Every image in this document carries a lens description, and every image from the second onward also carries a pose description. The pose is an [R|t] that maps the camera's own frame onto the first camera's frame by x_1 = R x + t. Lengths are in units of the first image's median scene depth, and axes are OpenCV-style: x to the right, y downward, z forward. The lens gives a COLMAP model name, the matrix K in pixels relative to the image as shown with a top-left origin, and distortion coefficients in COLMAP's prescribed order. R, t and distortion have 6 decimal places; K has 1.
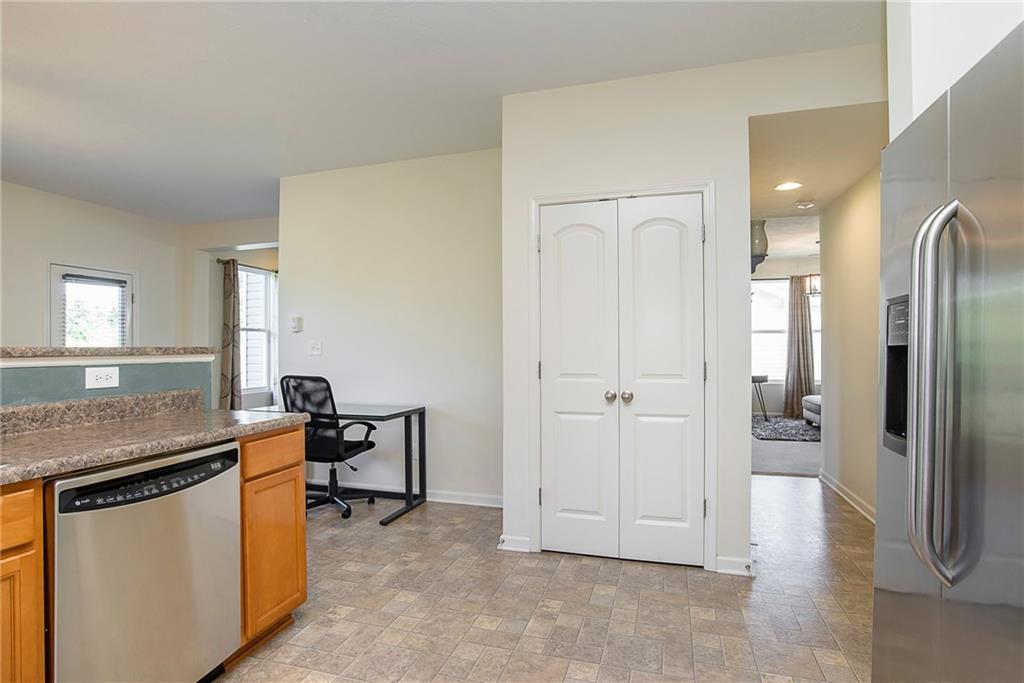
lens RADIAL K [[519.0, 0, 512.2], [0, 519.0, 345.0], [0, 0, 1]] dist [0.000803, 0.001467]
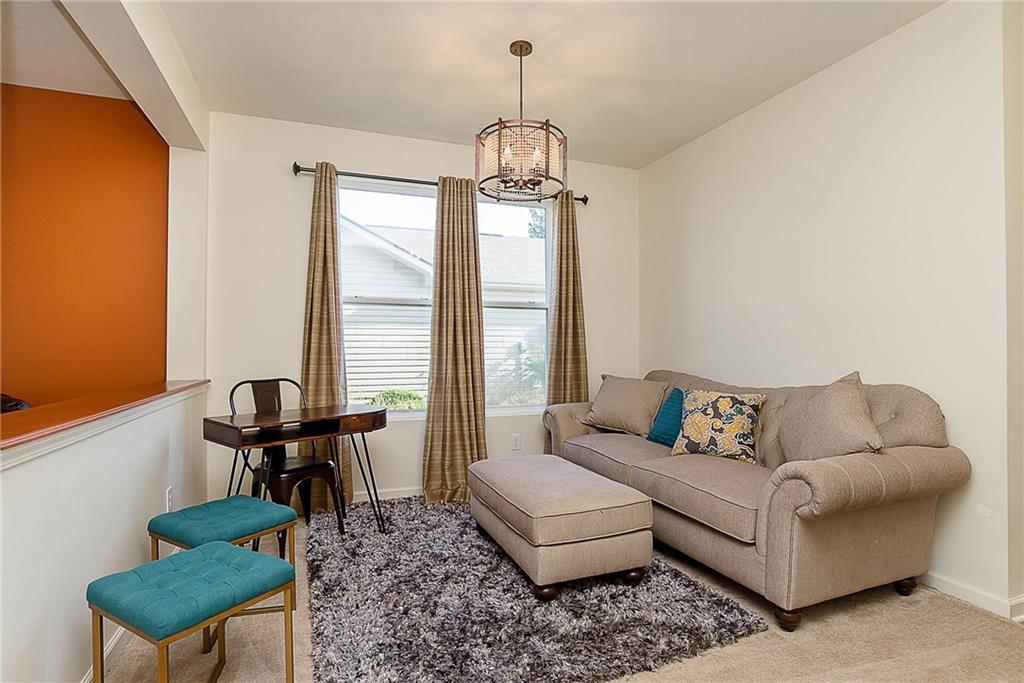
lens RADIAL K [[519.0, 0, 512.2], [0, 519.0, 345.0], [0, 0, 1]] dist [0.000803, 0.001467]
pose [[0.800095, 0.005818, 0.599846, 0.321169], [-0.008857, 0.999959, 0.002115, 0.010447], [-0.599808, -0.007005, 0.800113, 0.611160]]
